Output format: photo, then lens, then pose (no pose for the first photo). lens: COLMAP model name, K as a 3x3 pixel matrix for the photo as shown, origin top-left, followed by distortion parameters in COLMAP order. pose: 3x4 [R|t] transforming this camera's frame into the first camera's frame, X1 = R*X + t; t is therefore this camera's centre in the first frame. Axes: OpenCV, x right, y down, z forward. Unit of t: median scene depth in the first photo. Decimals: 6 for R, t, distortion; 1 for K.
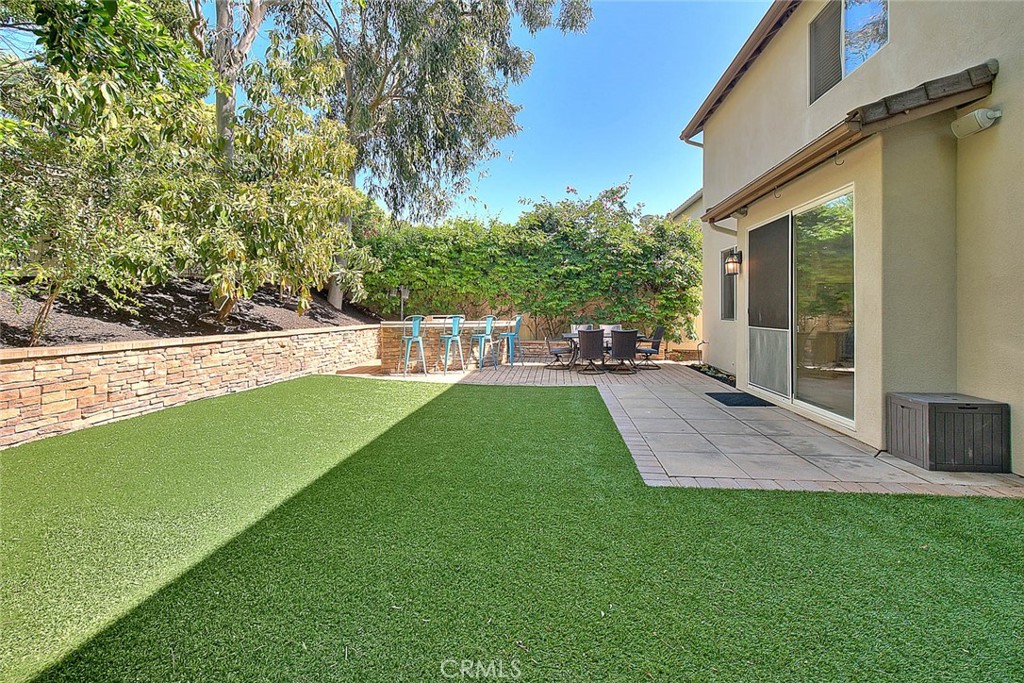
lens RADIAL K [[437.9, 0, 514.0], [0, 437.9, 311.4], [0, 0, 1]] dist [-0.000348, -0.000320]
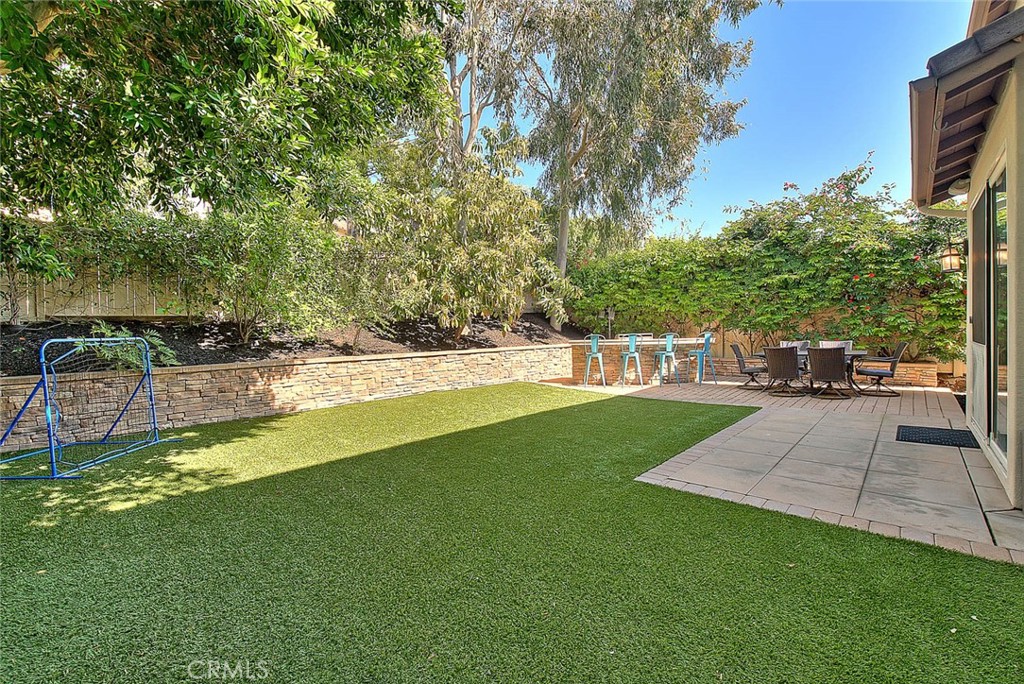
lens RADIAL K [[438.6, 0, 512.0], [0, 438.6, 342.0], [0, 0, 1]] dist [-0.002031, -0.000611]
pose [[0.790255, -0.009282, -0.612708, 0.300794], [0.026160, 0.999485, 0.018599, 0.001248], [0.612219, -0.030726, 0.790091, -0.041727]]
